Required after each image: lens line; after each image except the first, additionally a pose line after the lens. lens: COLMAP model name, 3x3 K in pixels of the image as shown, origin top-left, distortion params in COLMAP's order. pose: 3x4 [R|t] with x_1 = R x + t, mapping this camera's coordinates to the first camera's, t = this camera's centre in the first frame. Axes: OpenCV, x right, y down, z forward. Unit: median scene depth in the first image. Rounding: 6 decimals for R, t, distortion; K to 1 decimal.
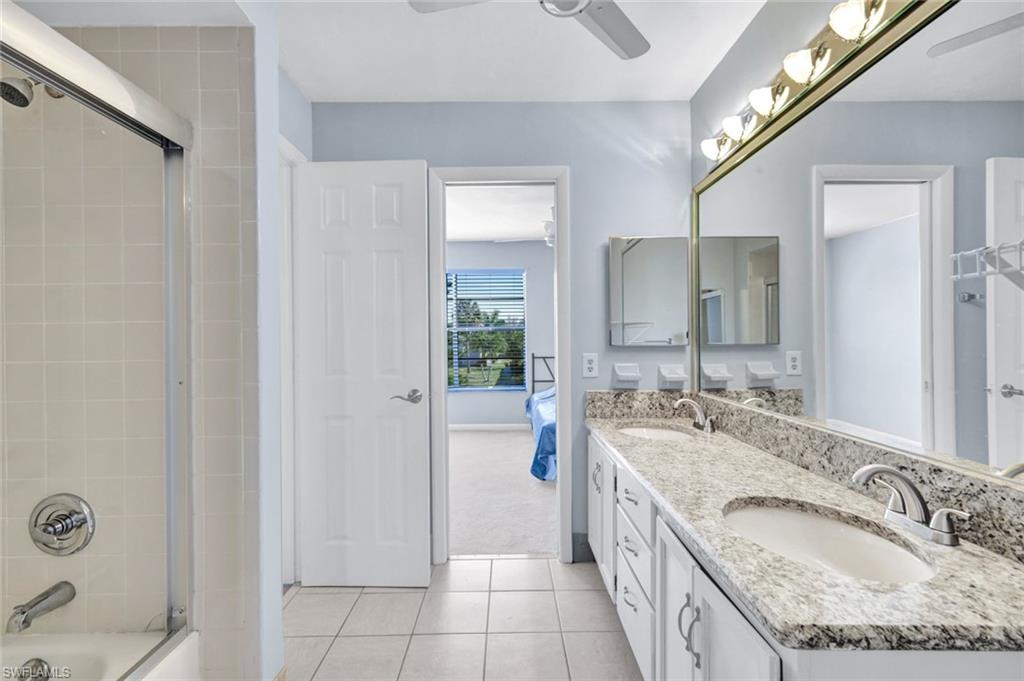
lens RADIAL K [[441.9, 0, 513.2], [0, 441.9, 337.2], [0, 0, 1]] dist [-0.001782, -0.000053]
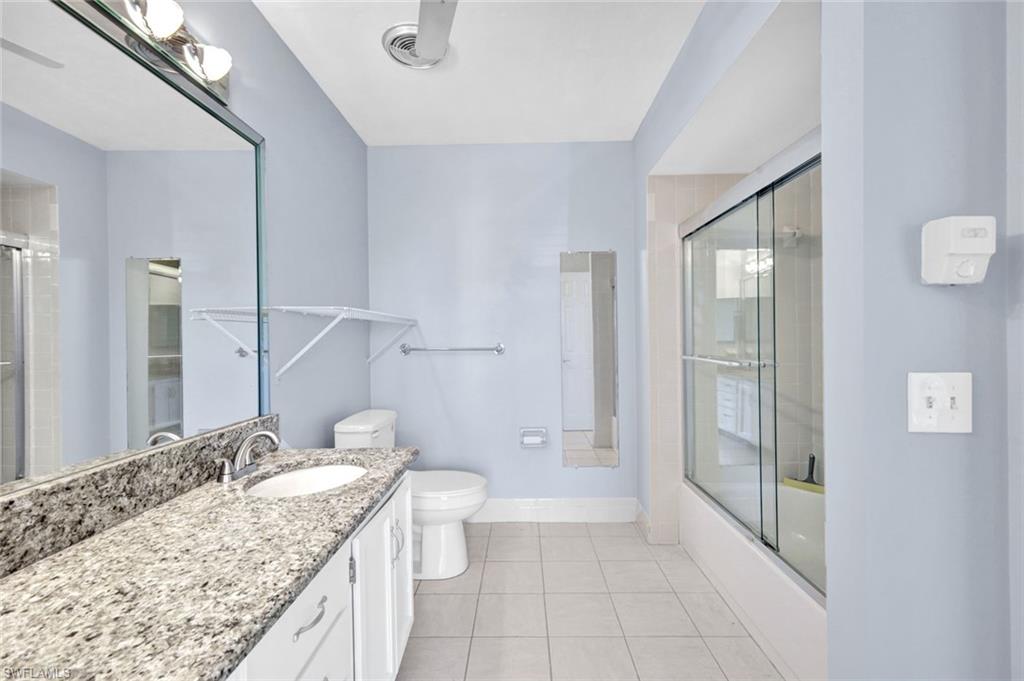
lens RADIAL K [[441.9, 0, 513.2], [0, 441.9, 337.2], [0, 0, 1]] dist [-0.001782, -0.000053]
pose [[-0.999278, 0.019132, 0.032814, -0.027307], [0.019163, 0.999816, 0.000646, 0.000539], [-0.032796, 0.001275, -0.999461, 1.812637]]
